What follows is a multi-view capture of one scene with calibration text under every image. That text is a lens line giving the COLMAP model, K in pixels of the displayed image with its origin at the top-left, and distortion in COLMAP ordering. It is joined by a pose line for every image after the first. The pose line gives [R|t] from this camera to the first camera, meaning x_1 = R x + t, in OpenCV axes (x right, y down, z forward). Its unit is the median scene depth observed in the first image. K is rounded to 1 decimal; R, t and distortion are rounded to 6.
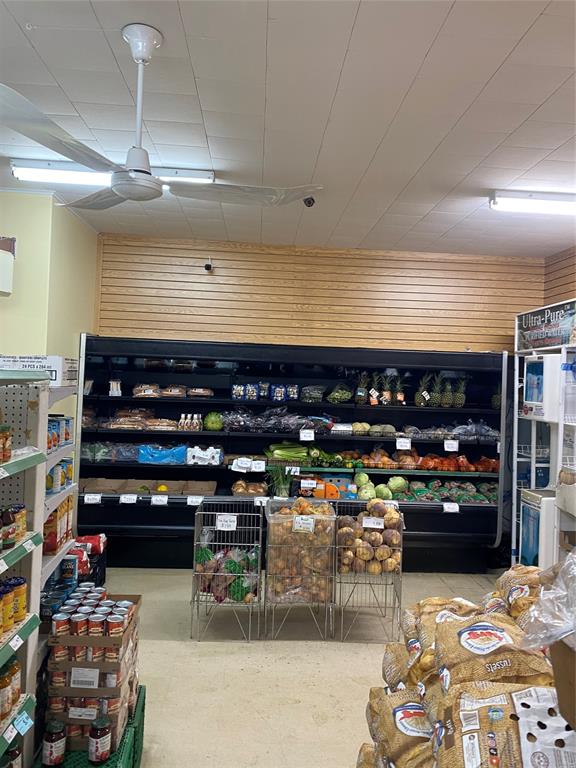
lens RADIAL K [[586.0, 0, 289.4], [0, 586.0, 381.5], [0, 0, 1]] dist [0.011617, -0.001702]
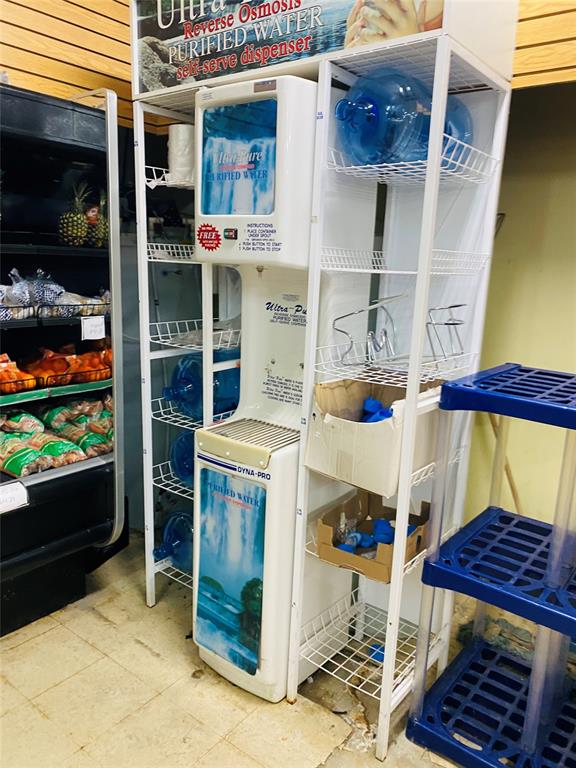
lens RADIAL K [[586.0, 0, 310.7], [0, 586.0, 368.3], [0, 0, 1]] dist [0.011617, -0.001702]
pose [[0.634459, -0.155171, 0.757221, 0.133975], [-0.017172, 0.976571, 0.214508, 0.047263], [-0.772765, -0.149100, 0.616930, 0.674606]]
